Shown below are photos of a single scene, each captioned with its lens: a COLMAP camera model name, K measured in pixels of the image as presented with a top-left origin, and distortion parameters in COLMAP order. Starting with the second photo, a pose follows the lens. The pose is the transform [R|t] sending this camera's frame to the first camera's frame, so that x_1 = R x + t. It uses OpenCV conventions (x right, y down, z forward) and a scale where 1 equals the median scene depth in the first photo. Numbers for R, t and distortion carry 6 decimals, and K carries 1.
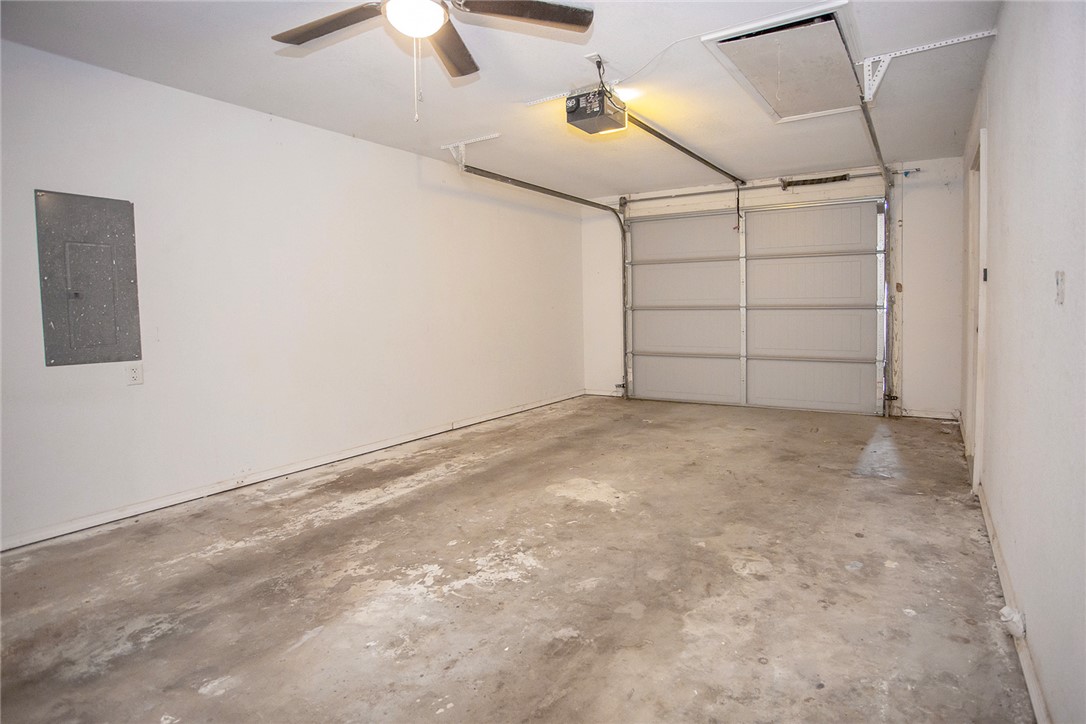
lens RADIAL K [[574.2, 0, 582.7], [0, 574.2, 365.1], [0, 0, 1]] dist [-0.058051, 0.027142]
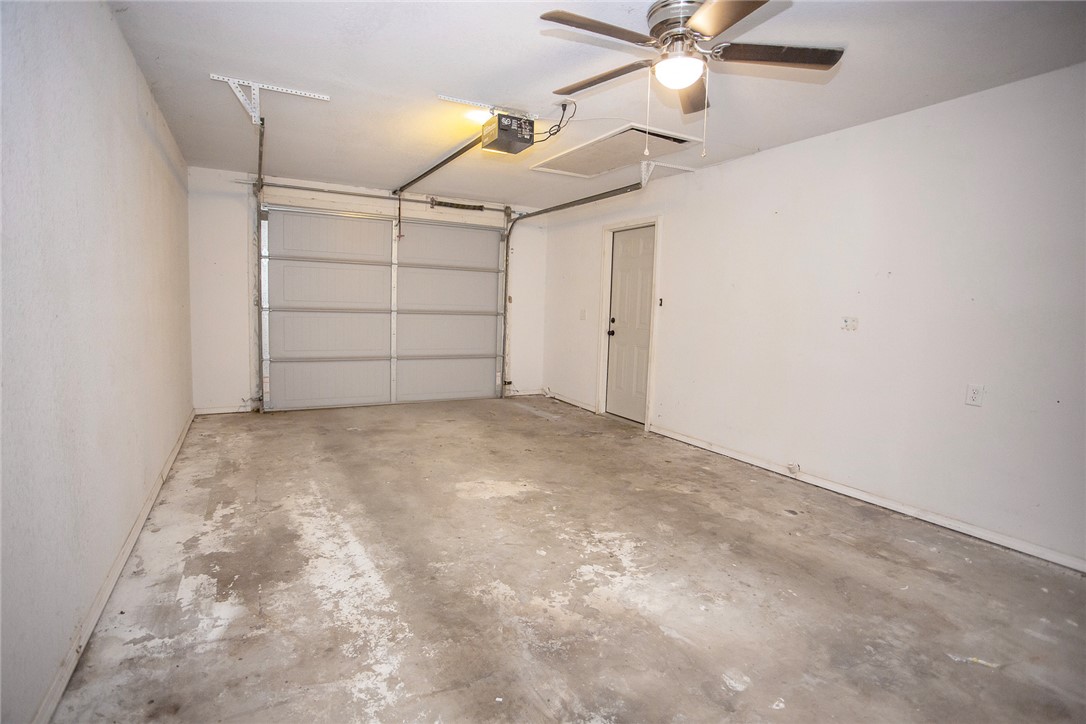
lens RADIAL K [[574.2, 0, 582.7], [0, 574.2, 365.1], [0, 0, 1]] dist [-0.058051, 0.027142]
pose [[0.435352, -0.055044, 0.898576, -1.068755], [0.046292, 0.998177, 0.038718, -0.050926], [-0.899069, 0.024741, 0.437107, 0.484700]]
